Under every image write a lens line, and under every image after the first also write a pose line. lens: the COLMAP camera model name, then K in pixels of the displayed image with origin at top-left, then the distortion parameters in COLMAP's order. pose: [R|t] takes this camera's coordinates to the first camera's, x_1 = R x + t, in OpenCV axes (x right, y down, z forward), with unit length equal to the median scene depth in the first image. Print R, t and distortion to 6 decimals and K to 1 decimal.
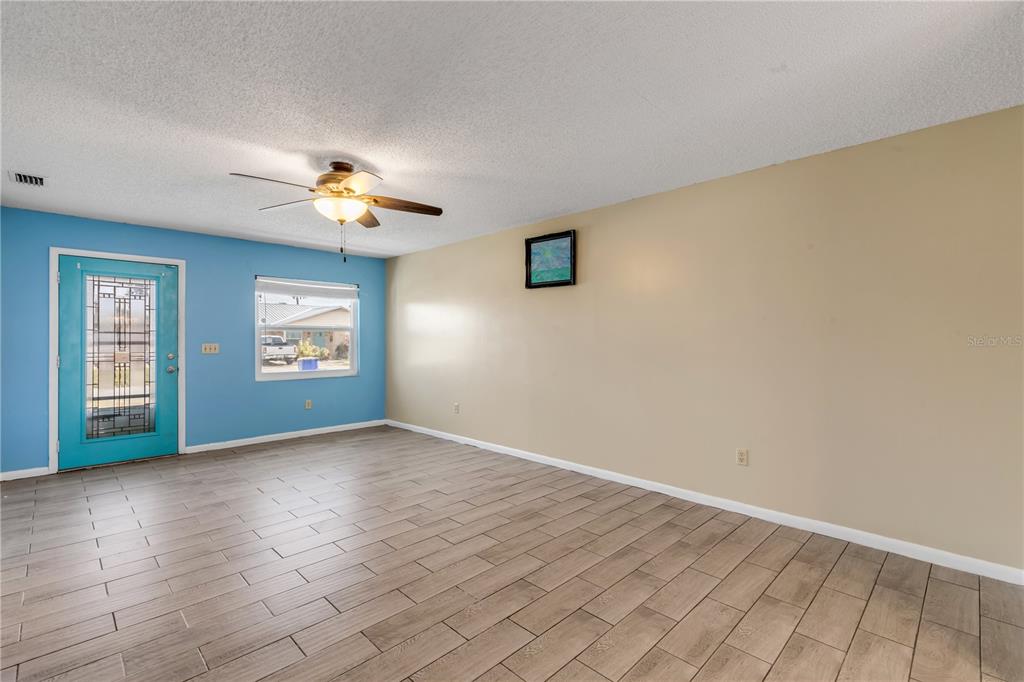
lens RADIAL K [[460.2, 0, 510.5], [0, 460.2, 340.4], [0, 0, 1]] dist [0.002231, -0.000246]
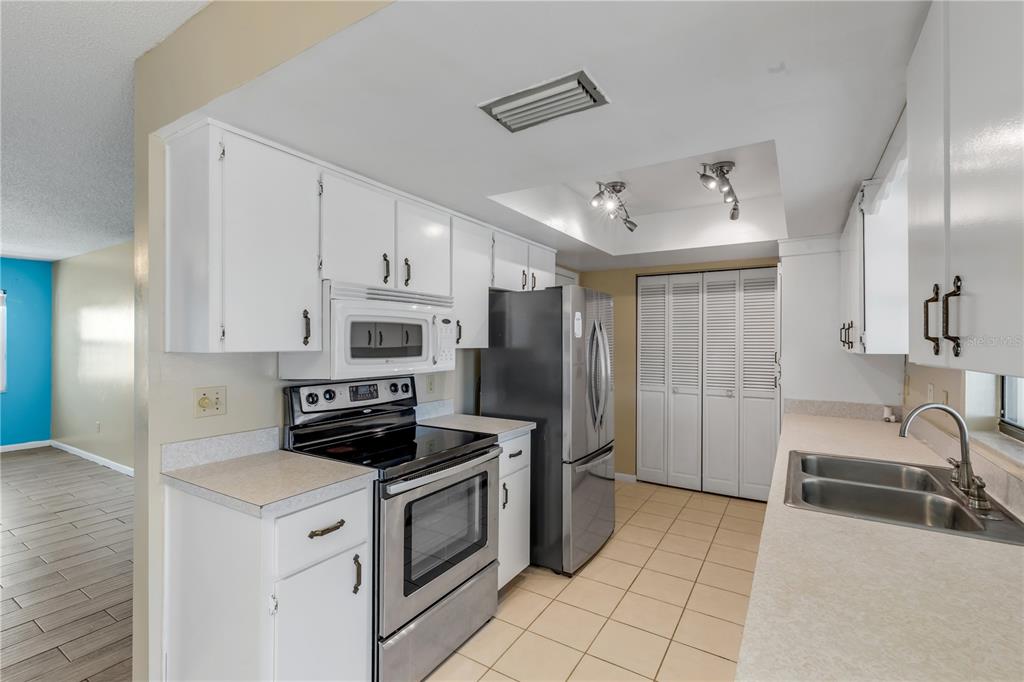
lens RADIAL K [[460.2, 0, 510.5], [0, 460.2, 340.4], [0, 0, 1]] dist [0.002231, -0.000246]
pose [[0.974535, 0.004202, 0.224195, 0.584447], [-0.003974, 0.999991, -0.001471, -0.036278], [-0.224199, 0.000542, 0.974543, -0.119842]]
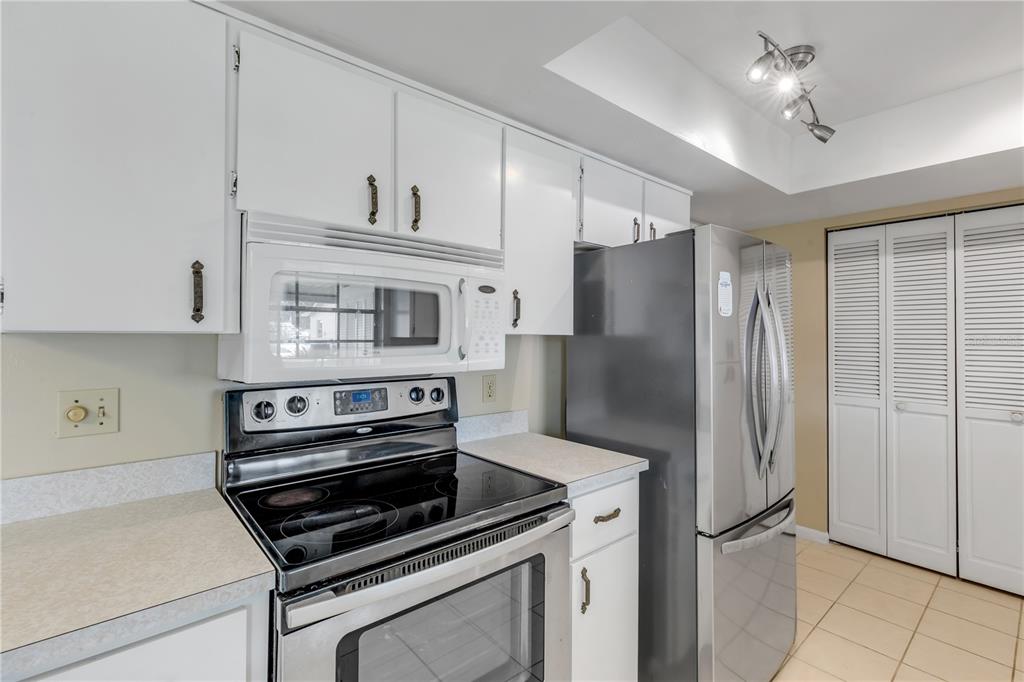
lens RADIAL K [[465.1, 0, 507.8], [0, 465.1, 329.1], [0, 0, 1]] dist [0.001326, -0.000062]
pose [[0.996601, 0.002074, -0.082356, 0.670280], [-0.003264, 0.999892, -0.014313, -0.026312], [0.082317, 0.014533, 0.996500, 0.082338]]
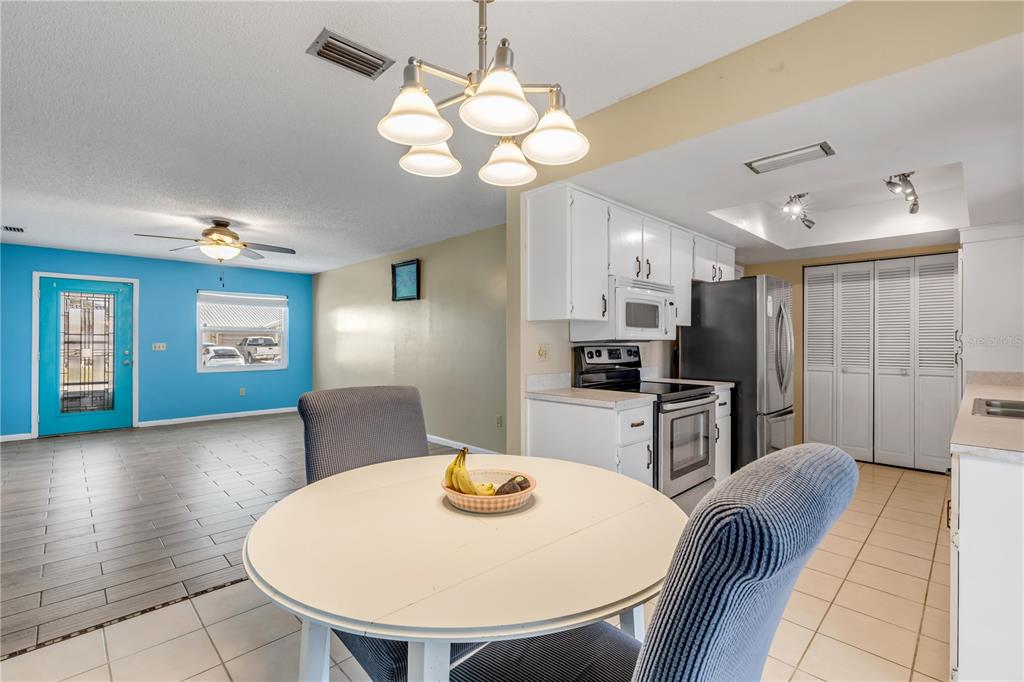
lens RADIAL K [[460.2, 0, 510.5], [0, 460.2, 340.4], [0, 0, 1]] dist [0.002231, -0.000246]
pose [[0.999950, 0.001769, -0.009879, 0.388825], [-0.001796, 0.999995, -0.002744, 0.000959], [0.009874, 0.002762, 0.999947, -0.313520]]
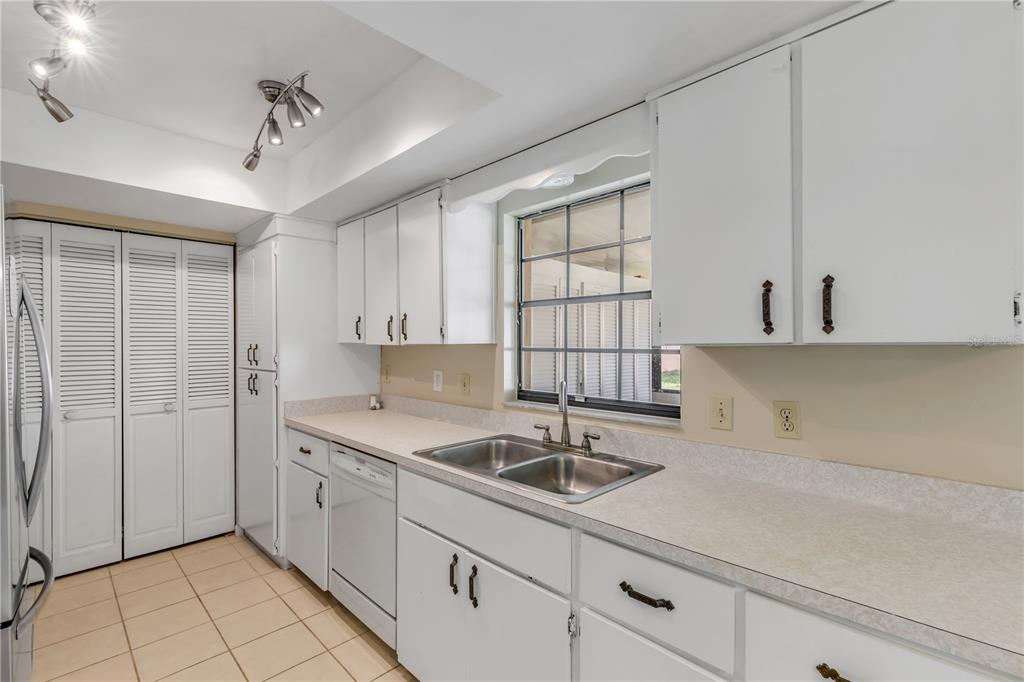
lens RADIAL K [[458.0, 0, 510.5], [0, 458.0, 345.1], [0, 0, 1]] dist [0.001708, -0.000282]
pose [[-0.001090, -0.004556, 0.999989, 0.553859], [0.001944, 0.999988, 0.004558, -0.026397], [-0.999998, 0.001949, -0.001081, 0.170975]]
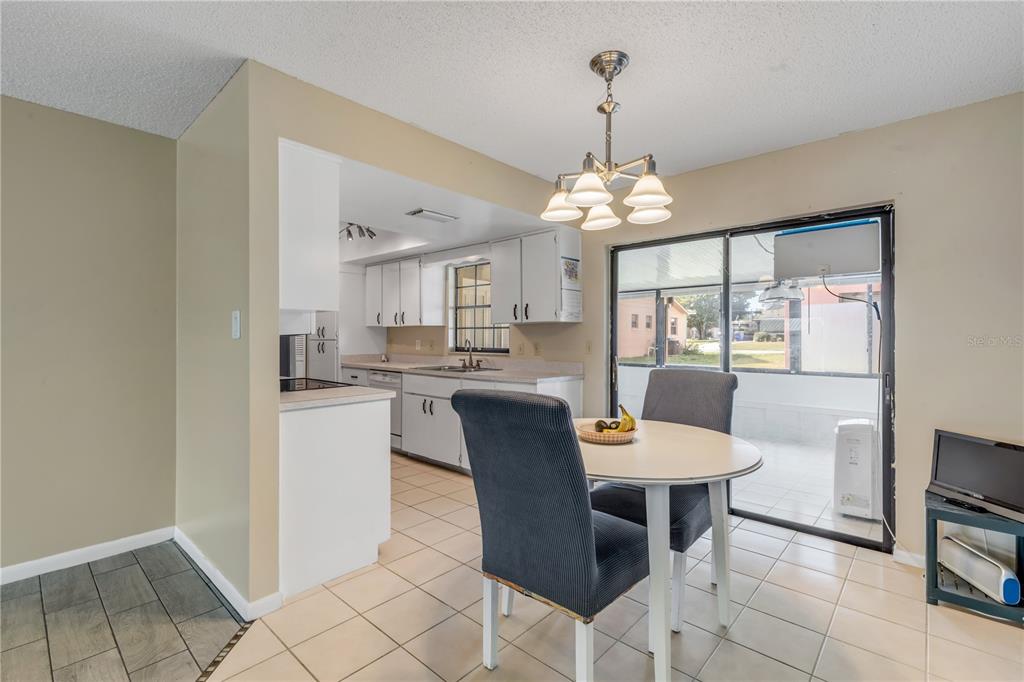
lens RADIAL K [[462.6, 0, 510.0], [0, 462.6, 337.5], [0, 0, 1]] dist [0.011050, 0.000229]
pose [[-0.046143, -0.000817, 0.998935, -0.065561], [-0.001116, 0.999999, 0.000766, 0.001666], [-0.998934, -0.001080, -0.046144, 0.081373]]
